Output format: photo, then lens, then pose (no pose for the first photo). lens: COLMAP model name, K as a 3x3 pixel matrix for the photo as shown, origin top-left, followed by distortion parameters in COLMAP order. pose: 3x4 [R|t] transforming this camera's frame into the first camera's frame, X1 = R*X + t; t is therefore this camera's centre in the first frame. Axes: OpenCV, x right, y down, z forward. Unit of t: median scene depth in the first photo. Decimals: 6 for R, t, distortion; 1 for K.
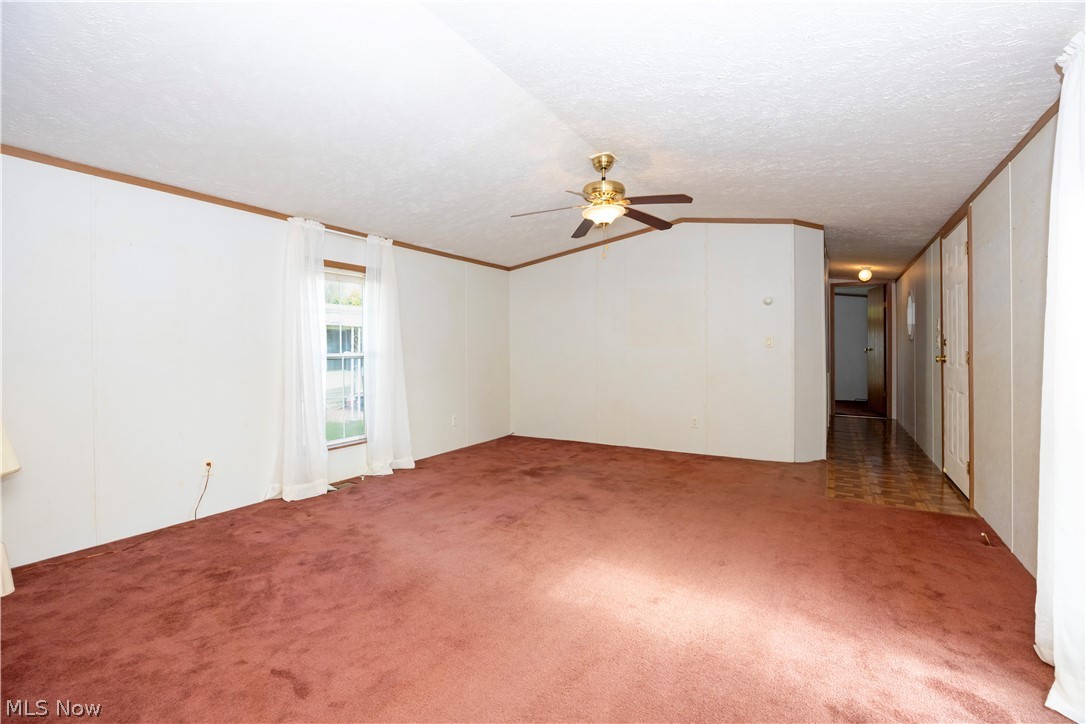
lens RADIAL K [[499.9, 0, 566.5], [0, 499.9, 362.1], [0, 0, 1]] dist [-0.011869, 0.000224]
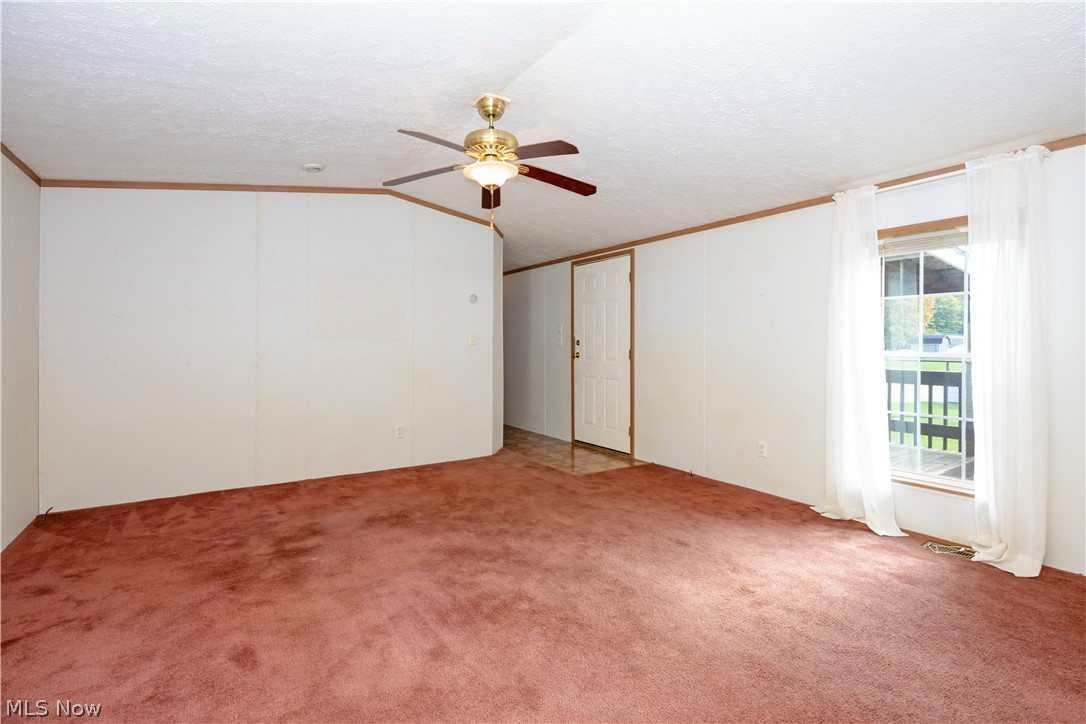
lens RADIAL K [[499.9, 0, 541.3], [0, 499.9, 359.3], [0, 0, 1]] dist [-0.011869, 0.000224]
pose [[0.439112, -0.014635, 0.898313, -0.639525], [0.014966, 0.999848, 0.008974, -0.012784], [-0.898308, 0.009503, 0.439264, 0.634128]]
